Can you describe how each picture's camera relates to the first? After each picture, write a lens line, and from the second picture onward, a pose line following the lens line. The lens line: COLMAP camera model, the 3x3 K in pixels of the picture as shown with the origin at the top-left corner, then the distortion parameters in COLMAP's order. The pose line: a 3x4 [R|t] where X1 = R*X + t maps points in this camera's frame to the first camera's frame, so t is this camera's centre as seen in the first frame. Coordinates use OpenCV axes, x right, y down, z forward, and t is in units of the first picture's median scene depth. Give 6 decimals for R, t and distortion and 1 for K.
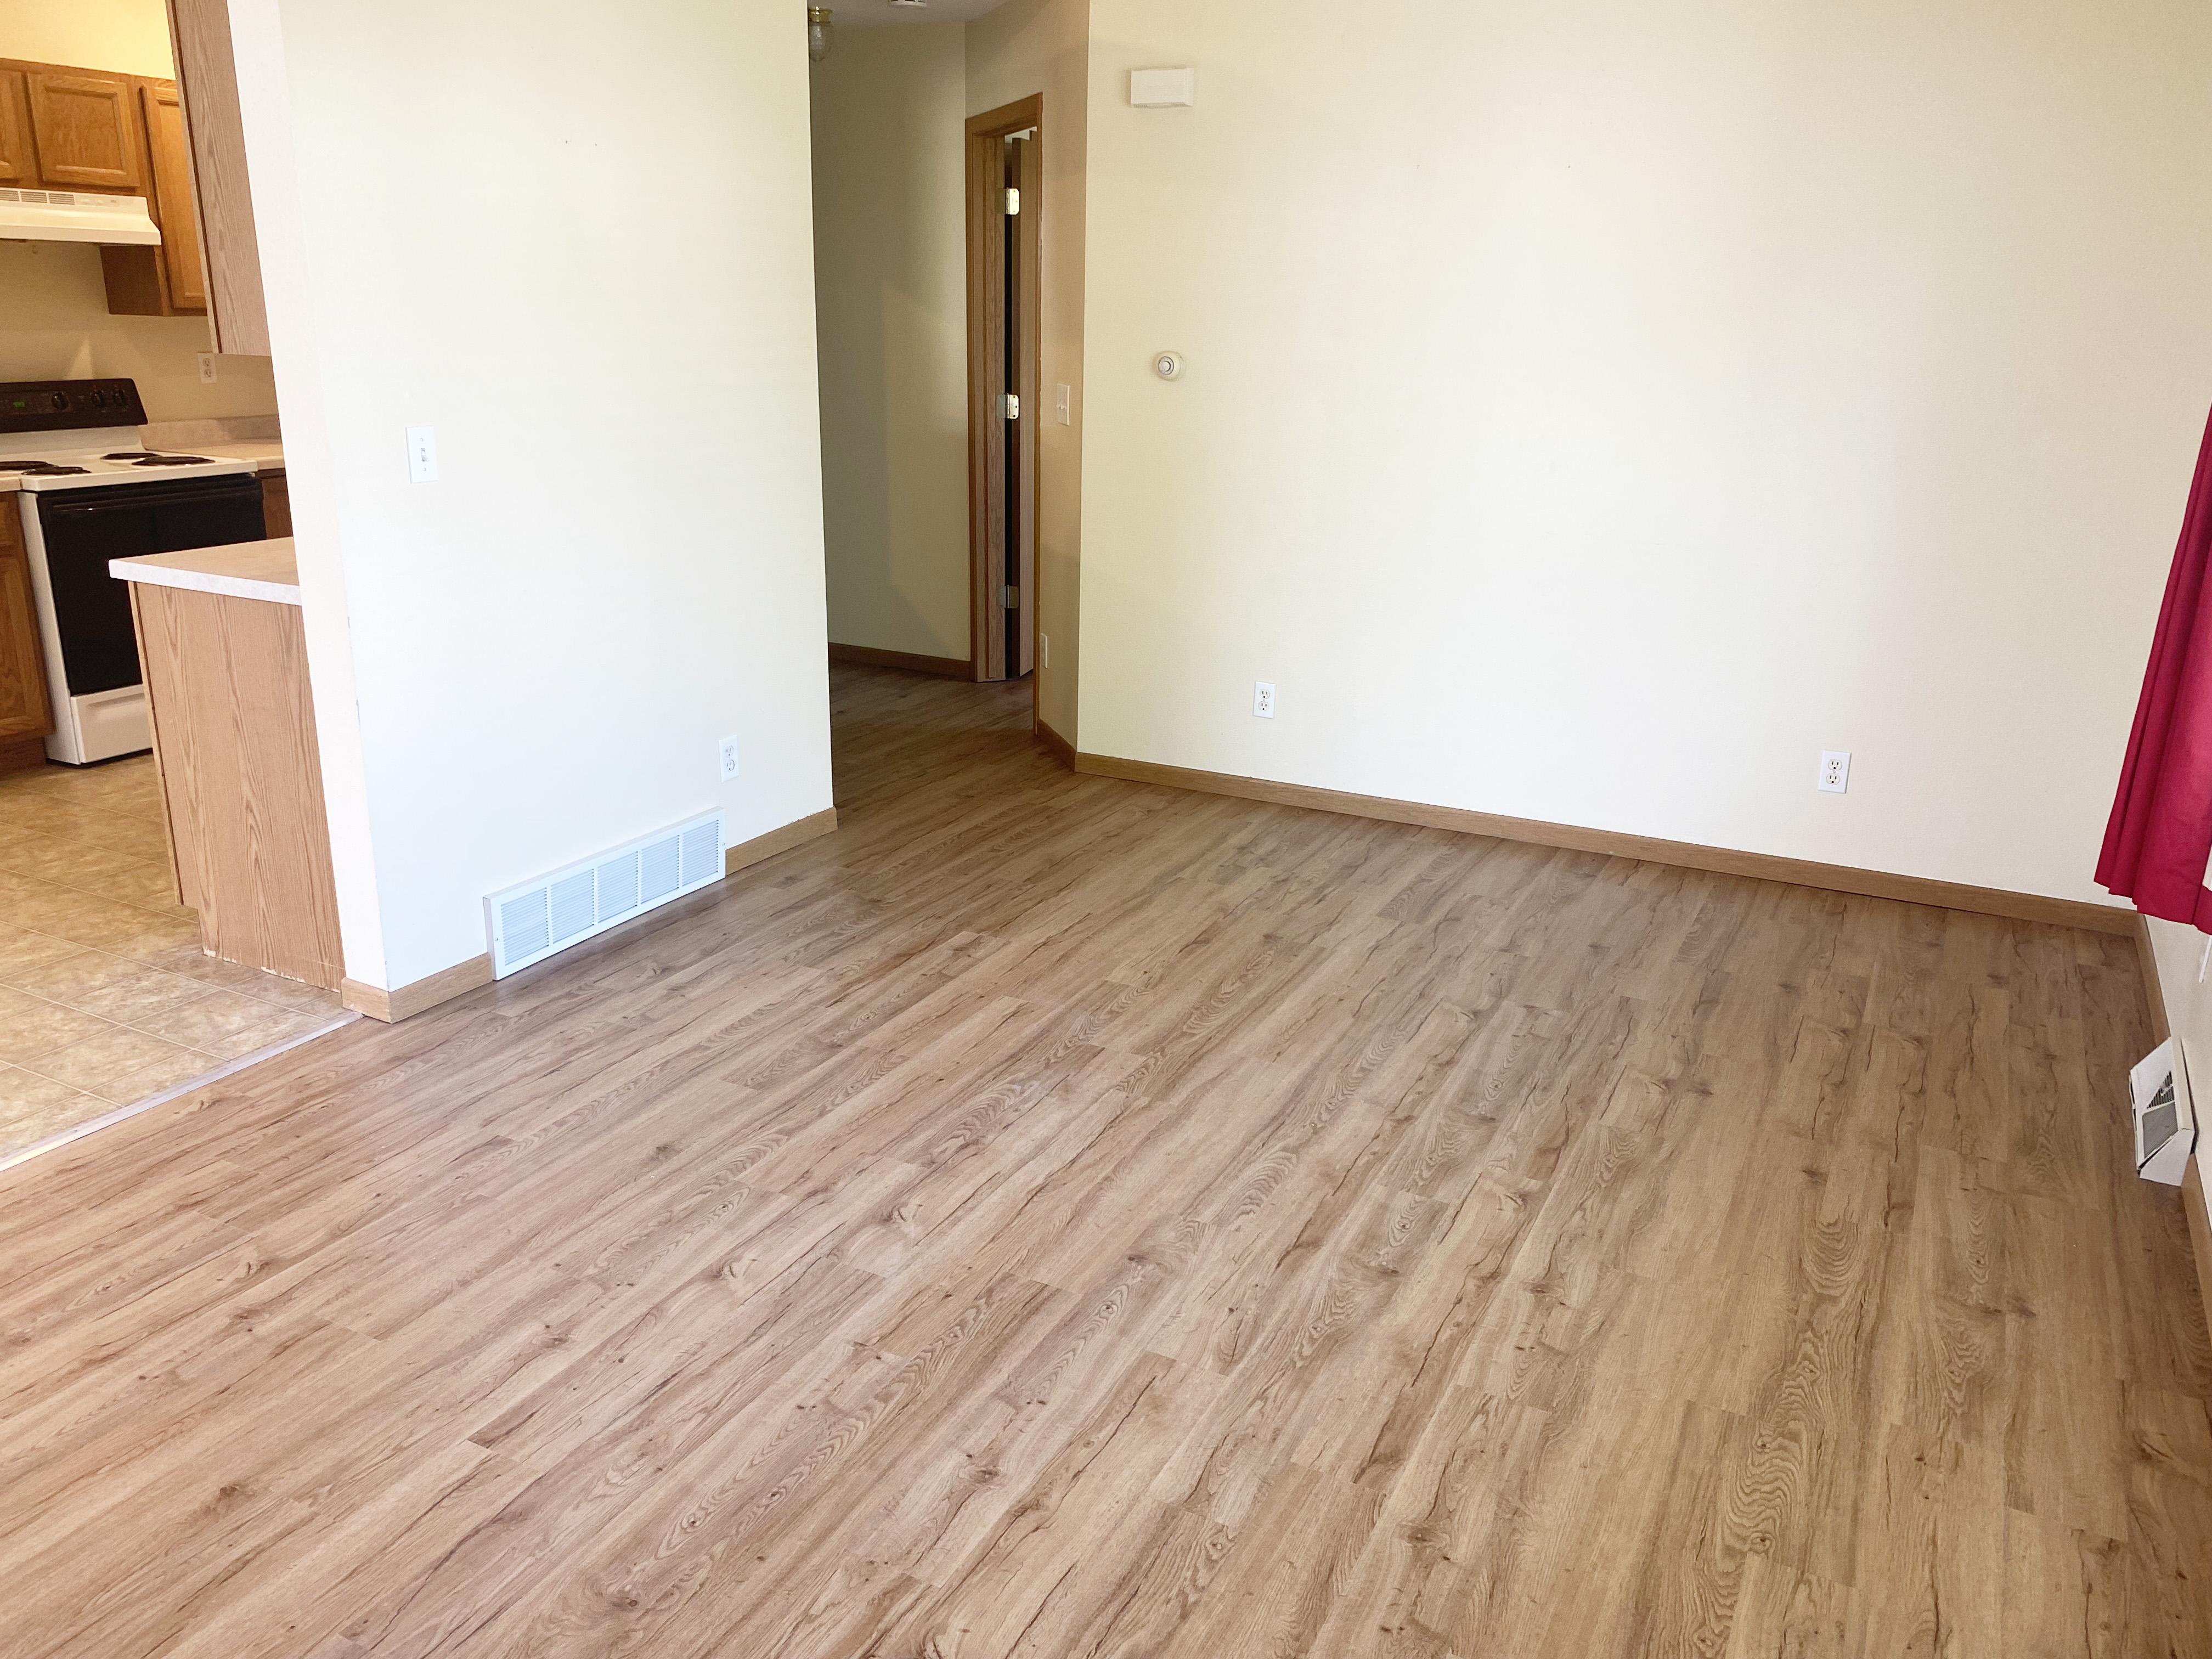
lens RADIAL K [[1685.7, 0, 1094.7], [0, 1685.7, 798.6], [0, 0, 1]] dist [0.051952, -0.049905]
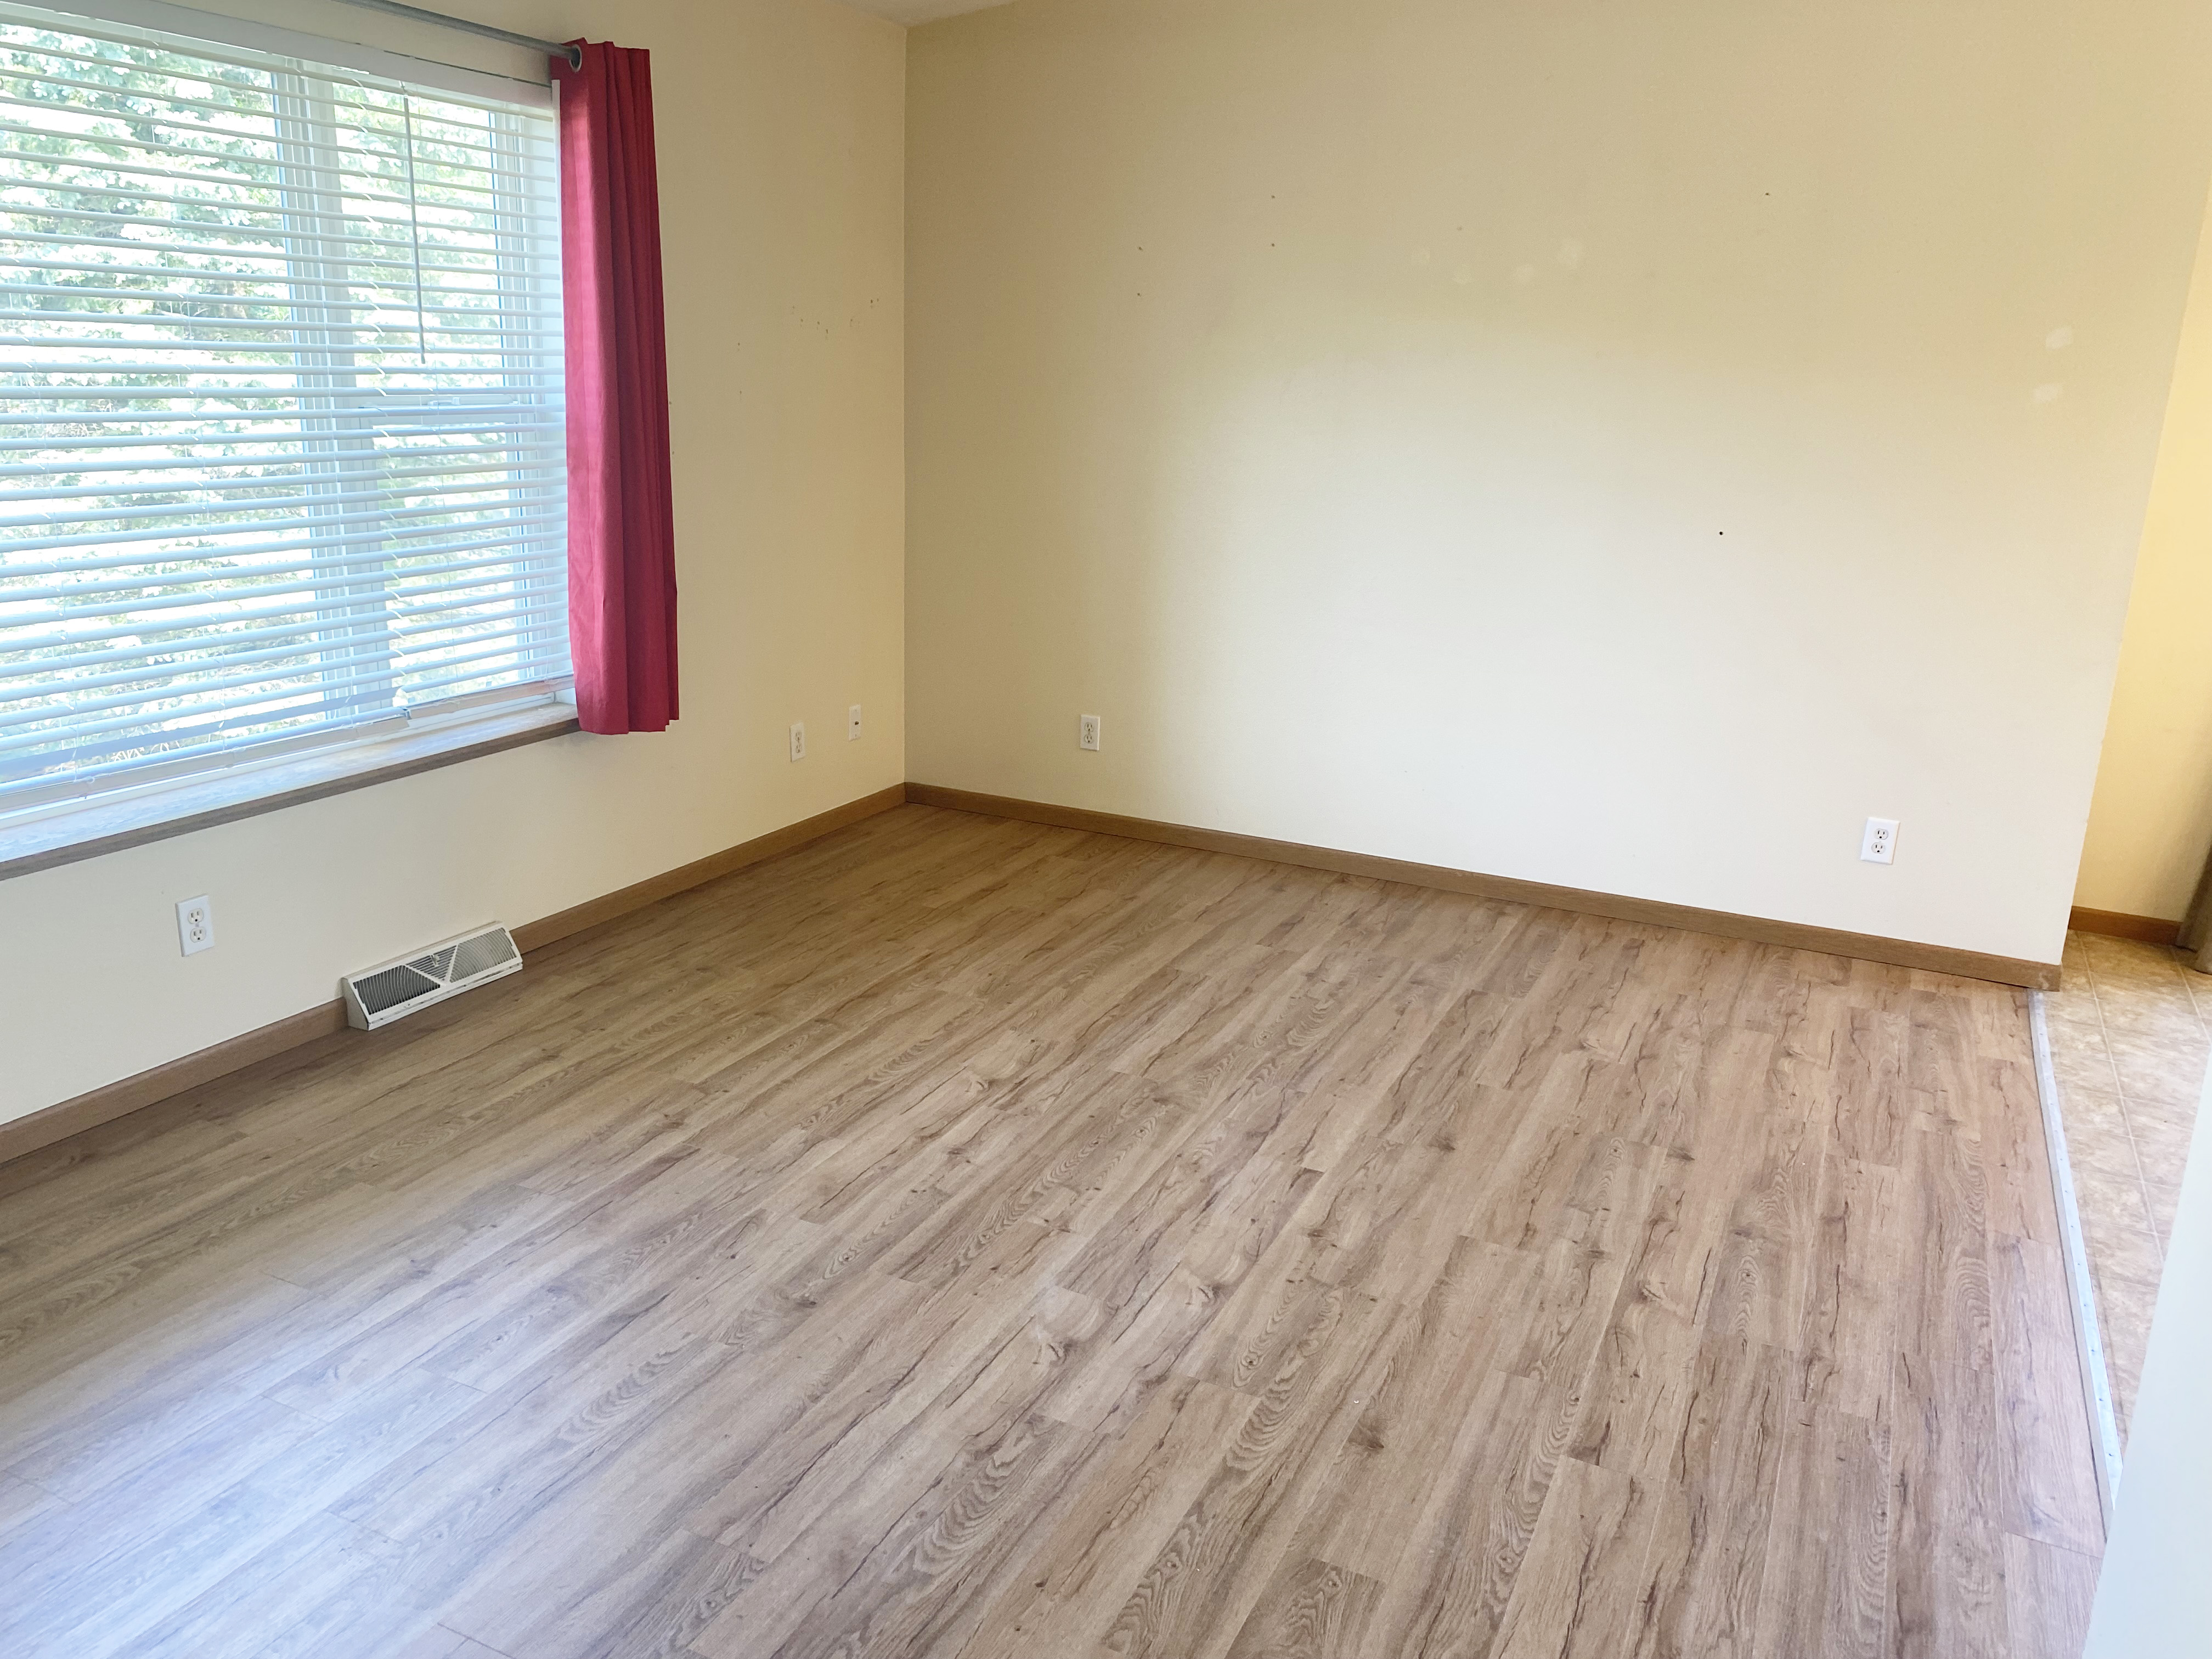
lens RADIAL K [[1685.7, 0, 1114.6], [0, 1685.7, 798.1], [0, 0, 1]] dist [0.051952, -0.049905]
pose [[-0.997631, -0.042124, -0.054389, -0.077432], [-0.064242, 0.853269, 0.517499, -0.444604], [0.024609, 0.519767, -0.853954, 1.494751]]
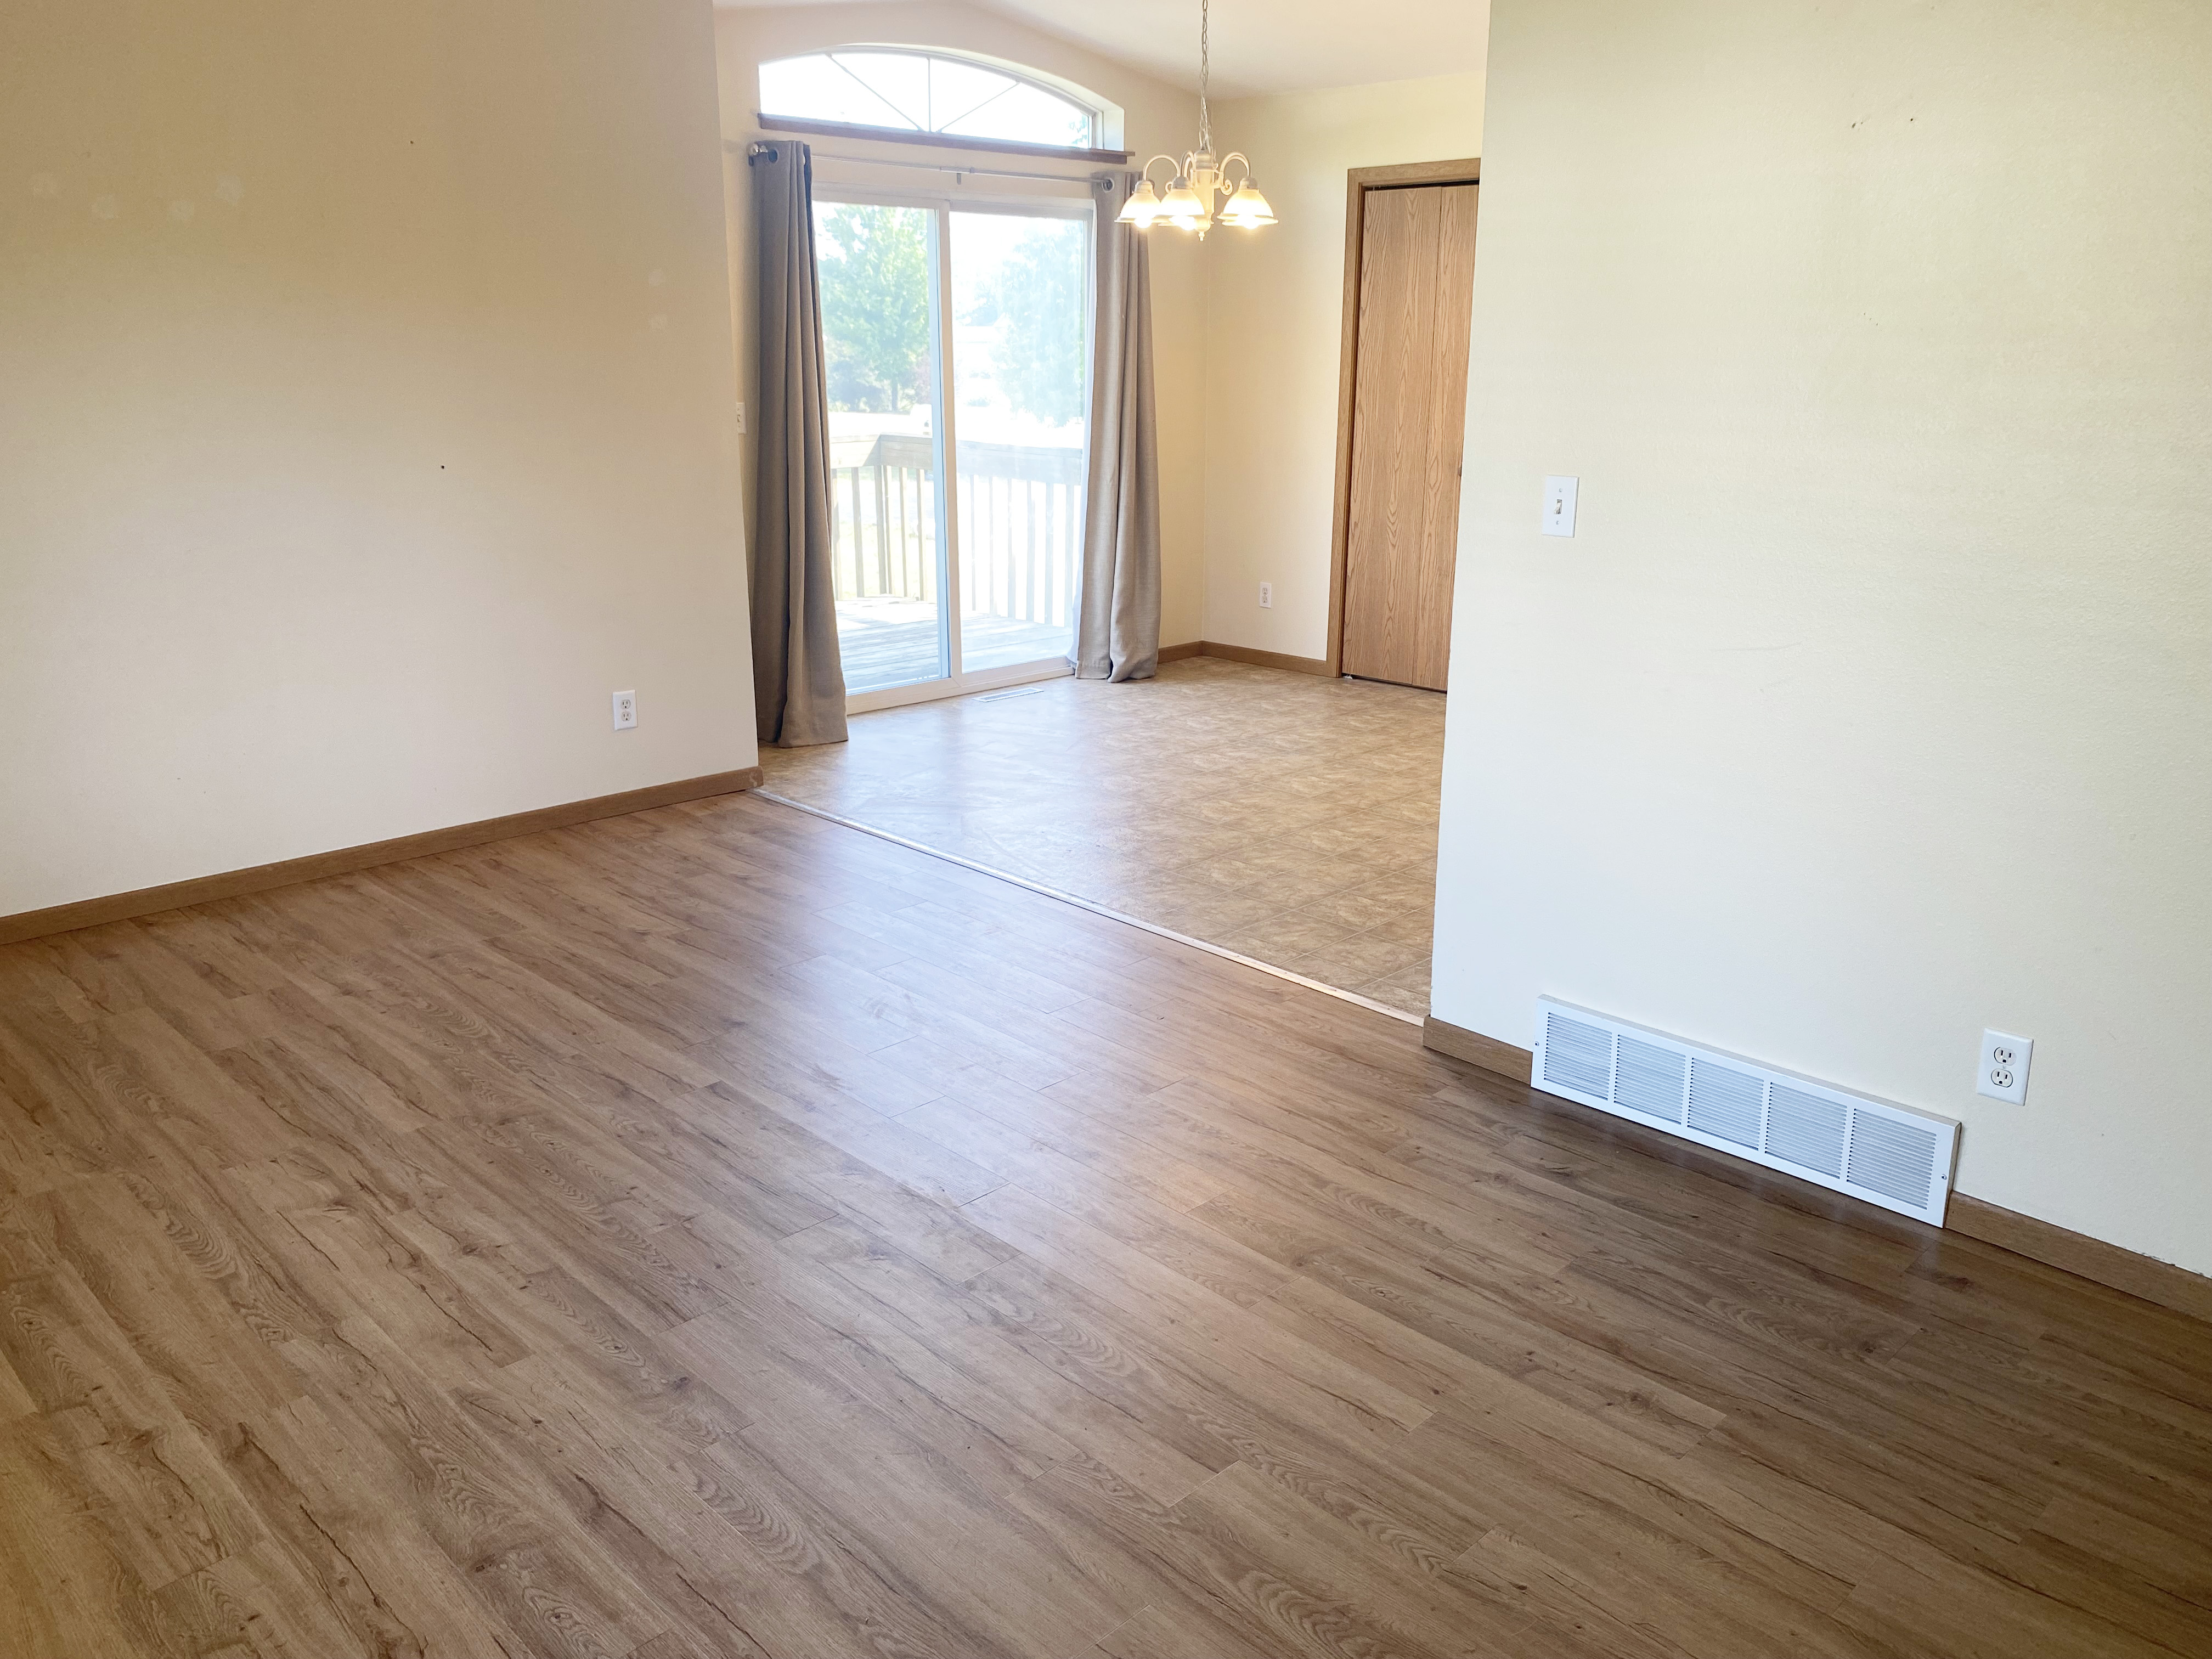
lens RADIAL K [[1685.7, 0, 1100.7], [0, 1685.7, 820.1], [0, 0, 1]] dist [0.051952, -0.049905]
pose [[-0.308644, 0.250119, -0.917703, 0.623089], [-0.279073, 0.898535, 0.338753, -0.319257], [0.909317, 0.360660, -0.207526, 1.127672]]
